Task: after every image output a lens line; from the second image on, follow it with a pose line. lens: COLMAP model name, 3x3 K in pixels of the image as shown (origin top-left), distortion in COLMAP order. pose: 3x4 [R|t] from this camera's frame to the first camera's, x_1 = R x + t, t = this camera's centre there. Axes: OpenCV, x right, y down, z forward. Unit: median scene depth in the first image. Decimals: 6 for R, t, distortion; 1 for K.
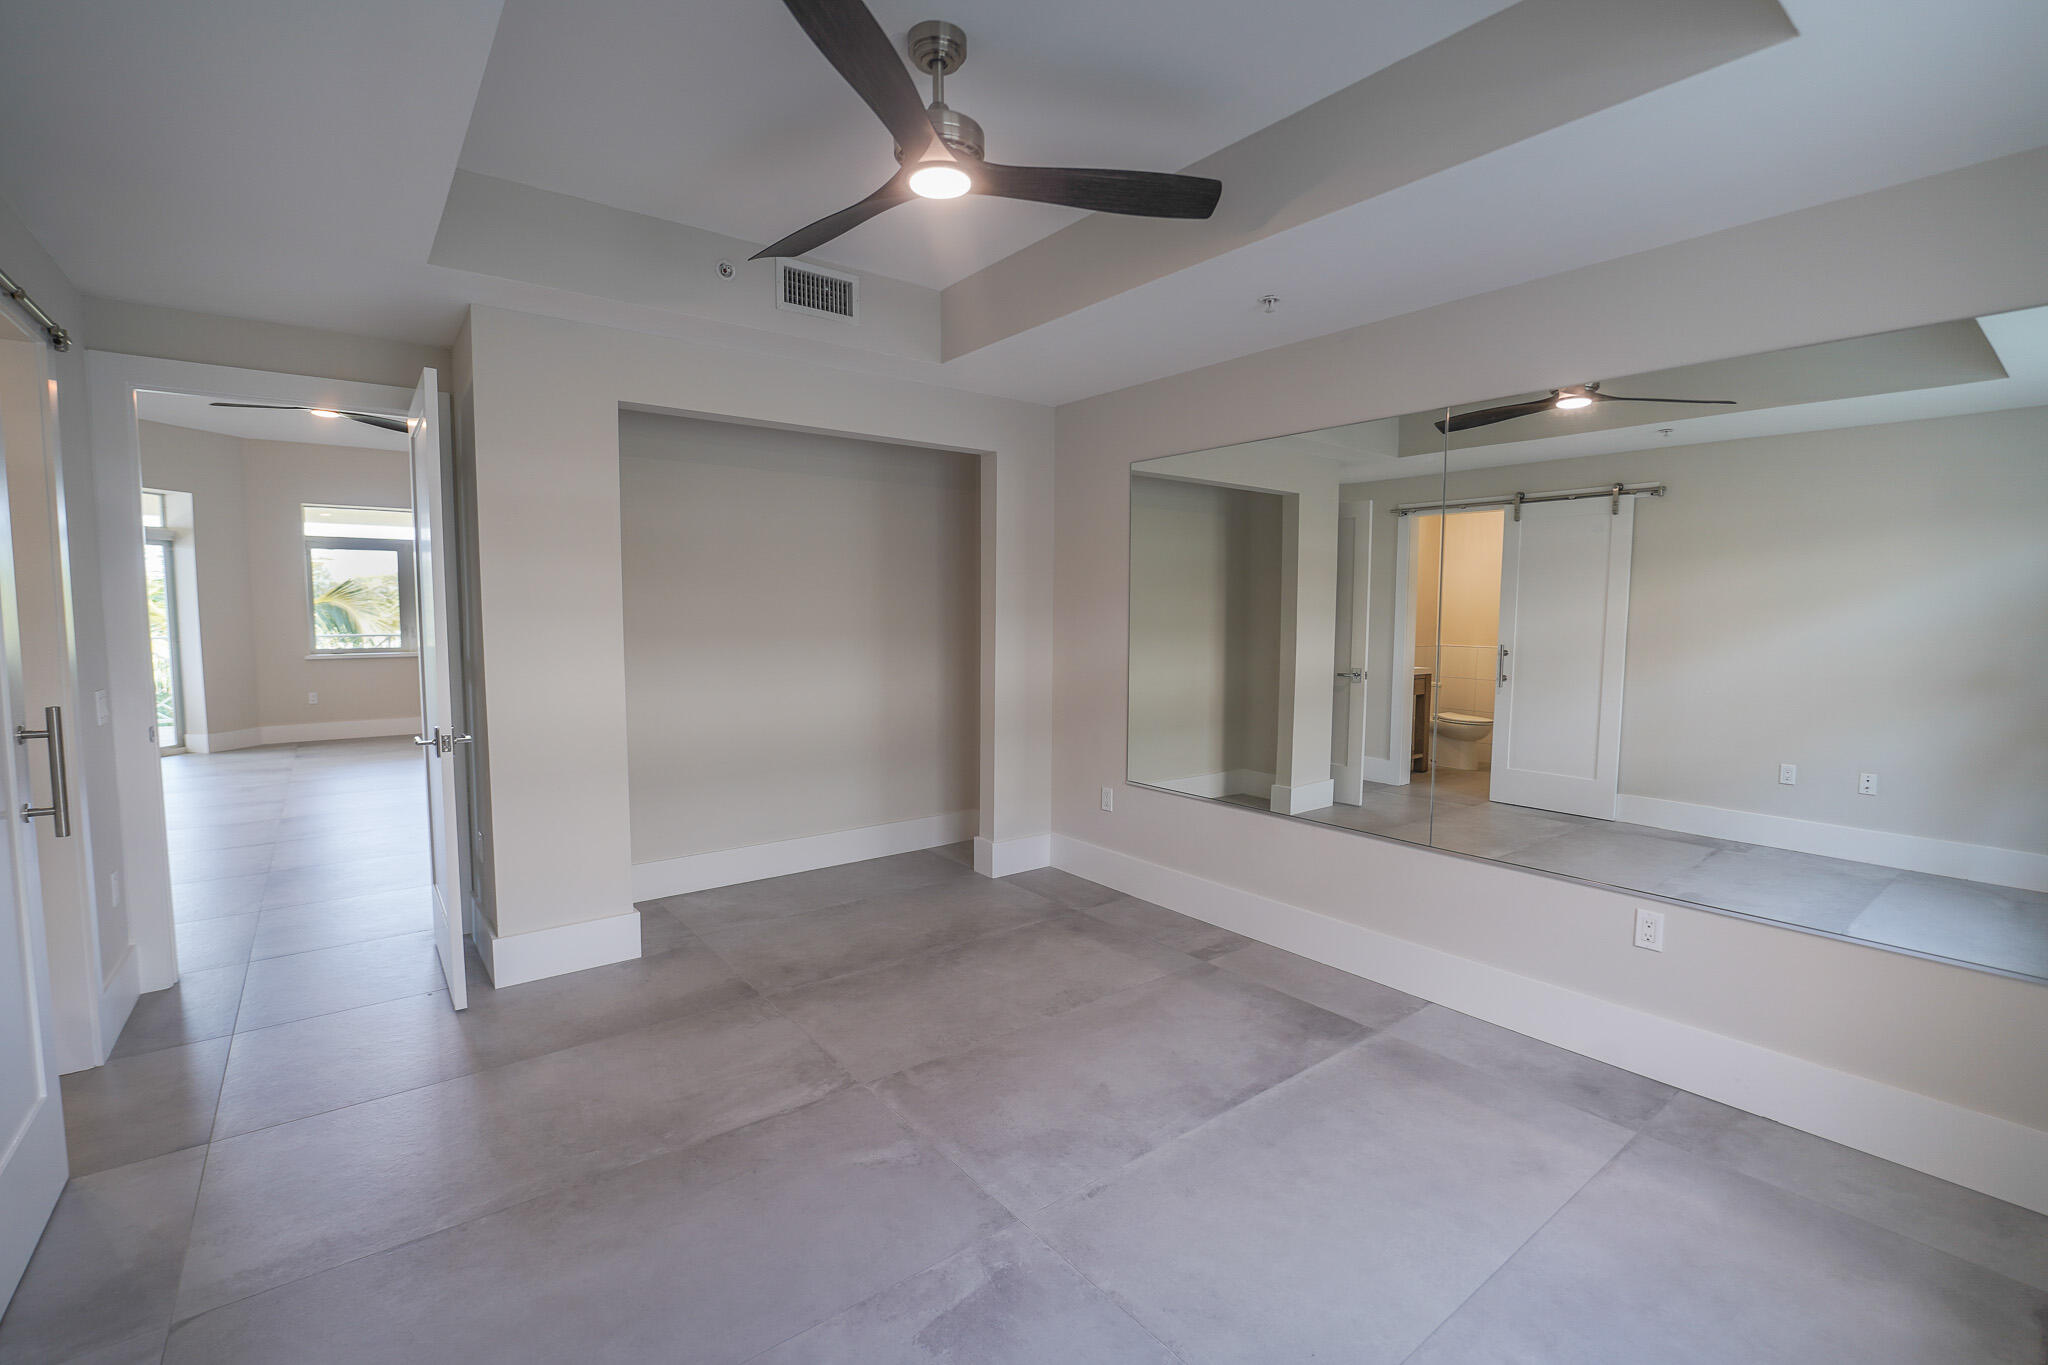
lens RADIAL K [[894.2, 0, 1028.2], [0, 894.2, 679.9], [0, 0, 1]] dist [-0.025695, -0.000023]
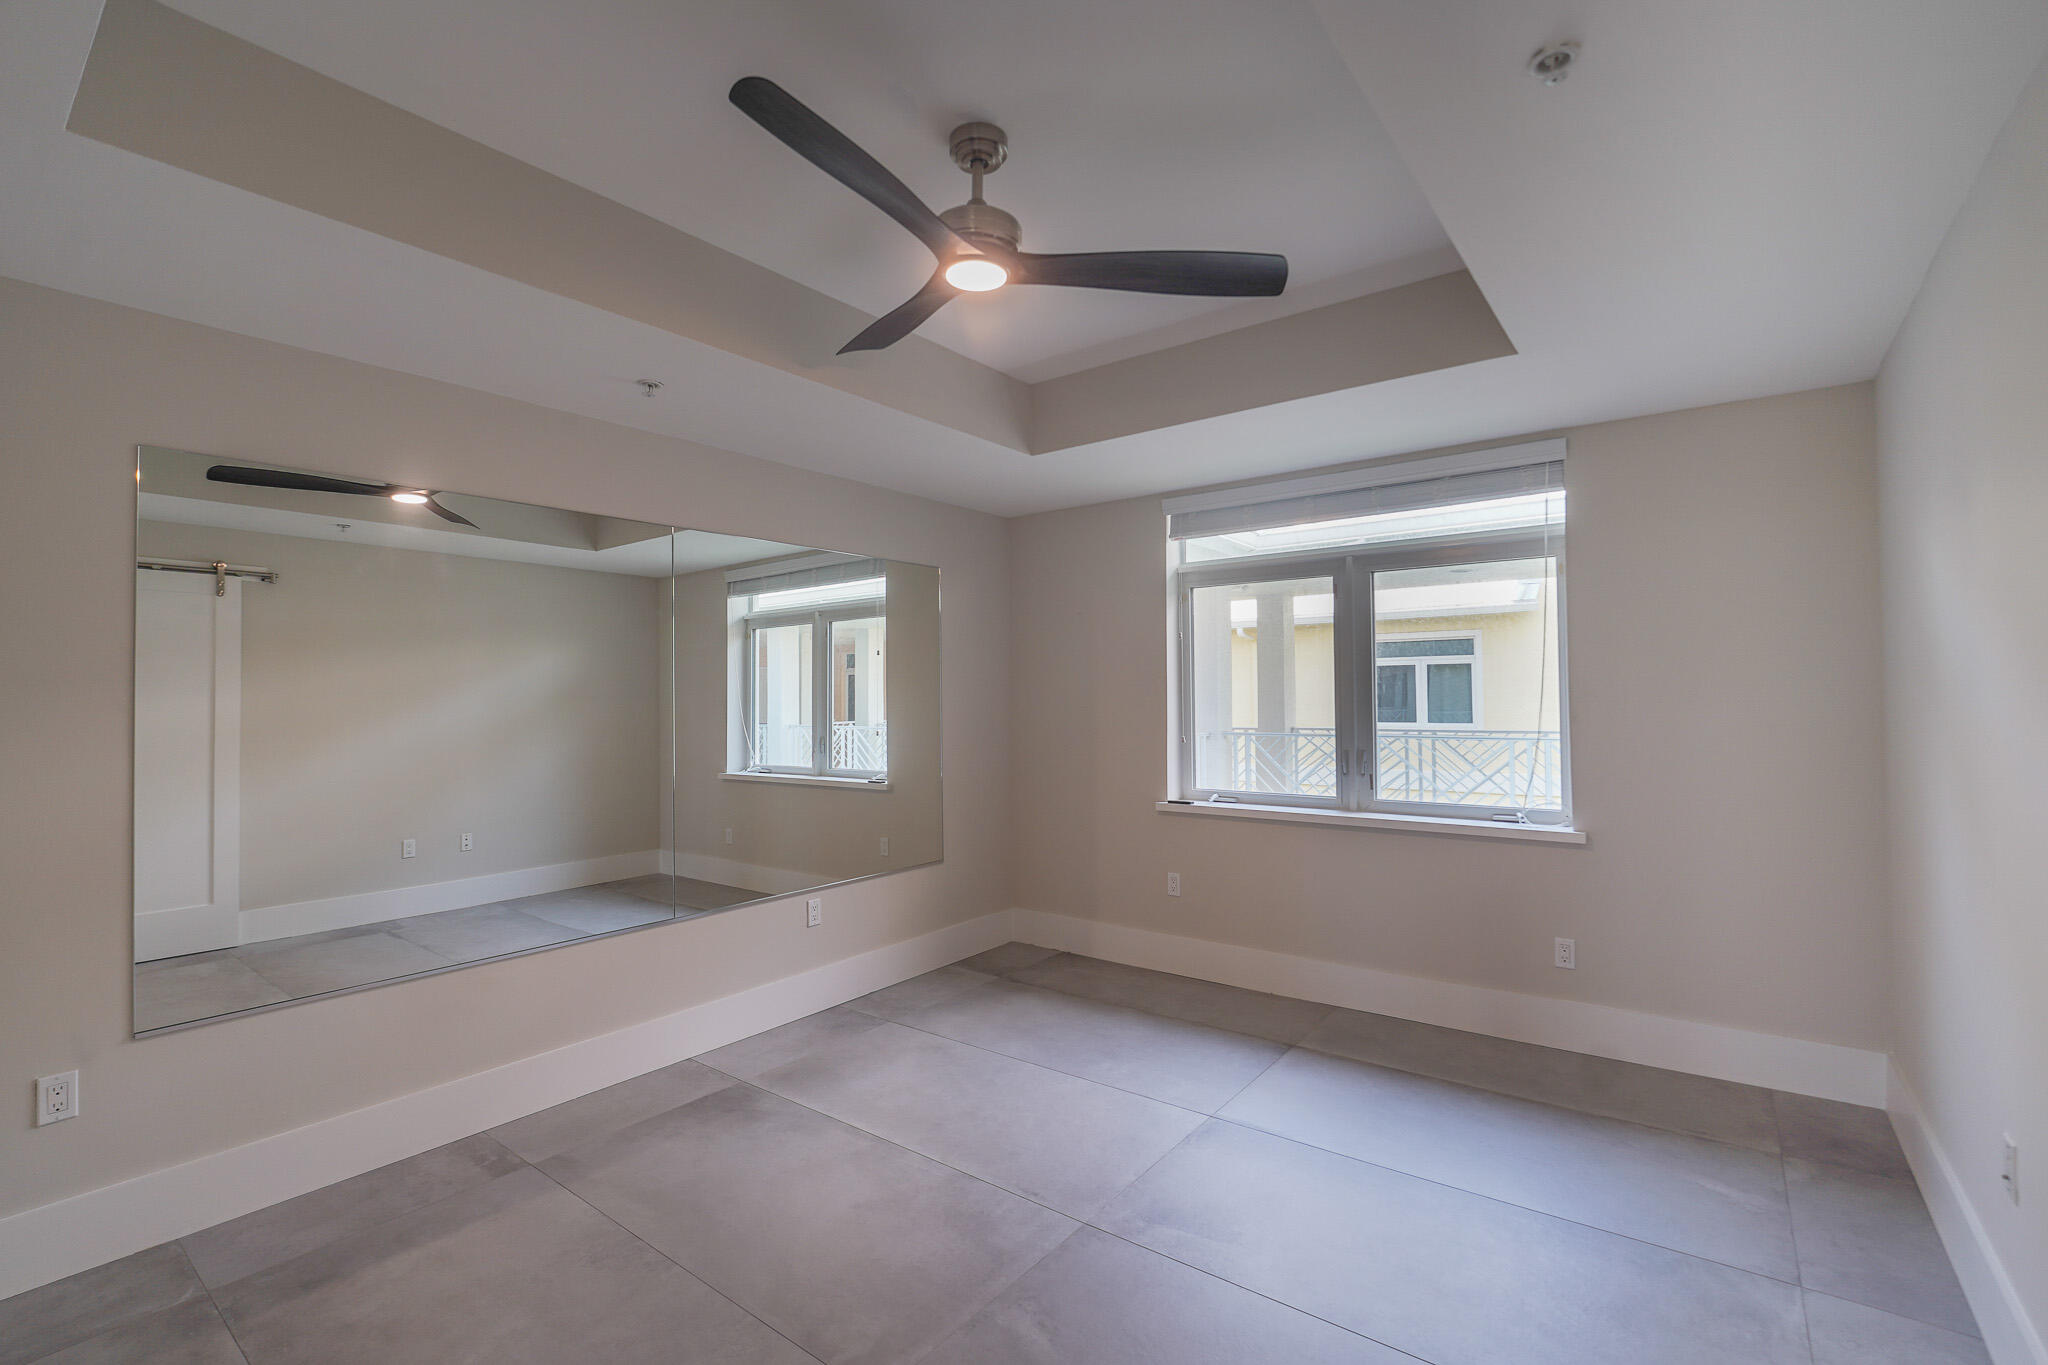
lens RADIAL K [[888.0, 0, 1031.4], [0, 888.0, 675.1], [0, 0, 1]] dist [-0.010818, -0.000009]
pose [[-0.254498, 0.026472, 0.966711, -0.618152], [0.082691, 0.996560, -0.005519, -0.058335], [-0.963531, 0.078534, -0.255812, 0.711949]]
